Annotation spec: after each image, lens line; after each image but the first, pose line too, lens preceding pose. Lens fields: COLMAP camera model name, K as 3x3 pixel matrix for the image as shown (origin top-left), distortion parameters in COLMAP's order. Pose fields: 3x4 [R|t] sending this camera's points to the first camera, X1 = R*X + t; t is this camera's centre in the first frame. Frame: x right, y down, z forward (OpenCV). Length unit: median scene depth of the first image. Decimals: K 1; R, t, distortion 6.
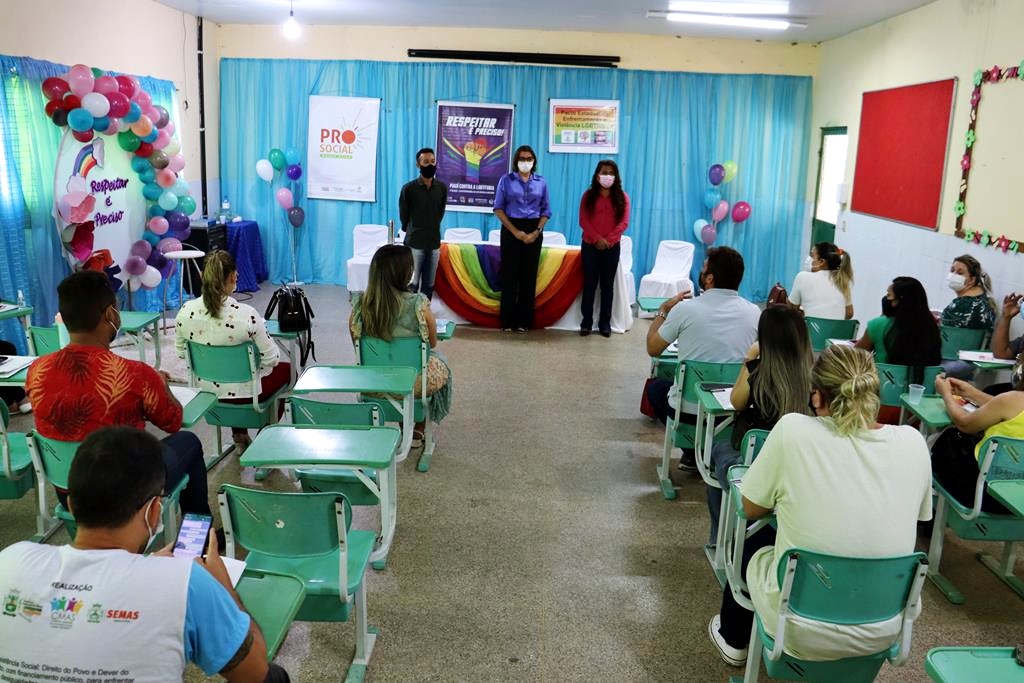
lens RADIAL K [[852.0, 0, 512.0], [0, 852.0, 341.5], [0, 0, 1]] dist [-0.007899, -0.001369]
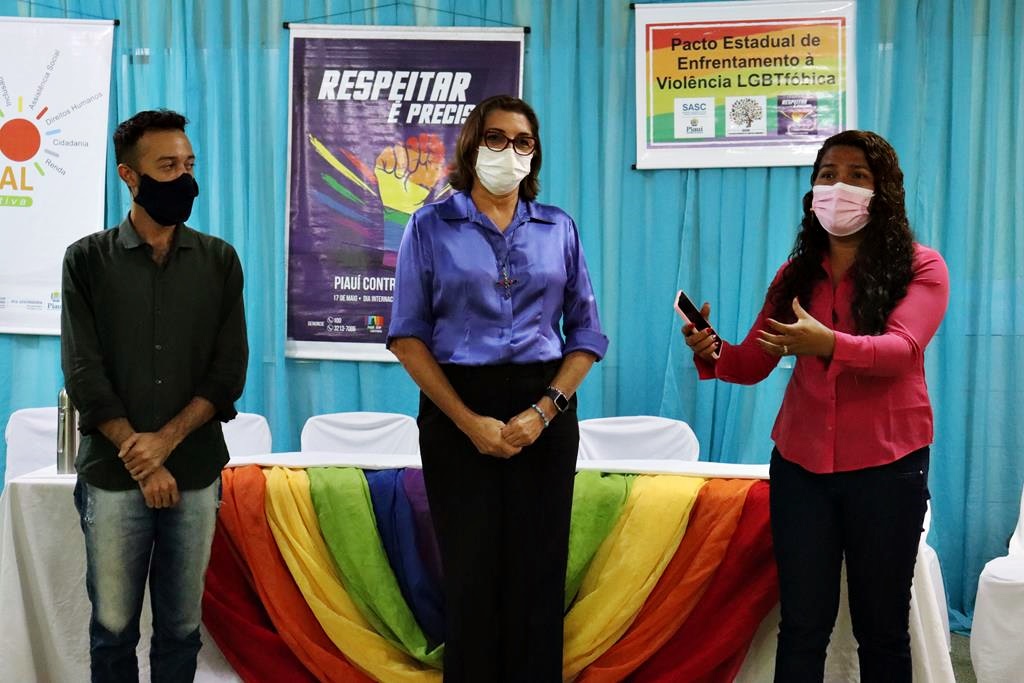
lens RADIAL K [[2000.4, 0, 512.0], [0, 2000.4, 341.5], [0, 0, 1]] dist [0.063563, 0.100275]
pose [[0.998688, -0.018374, -0.047803, 0.032275], [0.010027, 0.985512, -0.169311, -0.034665], [0.050222, 0.168609, 0.984403, 0.281634]]
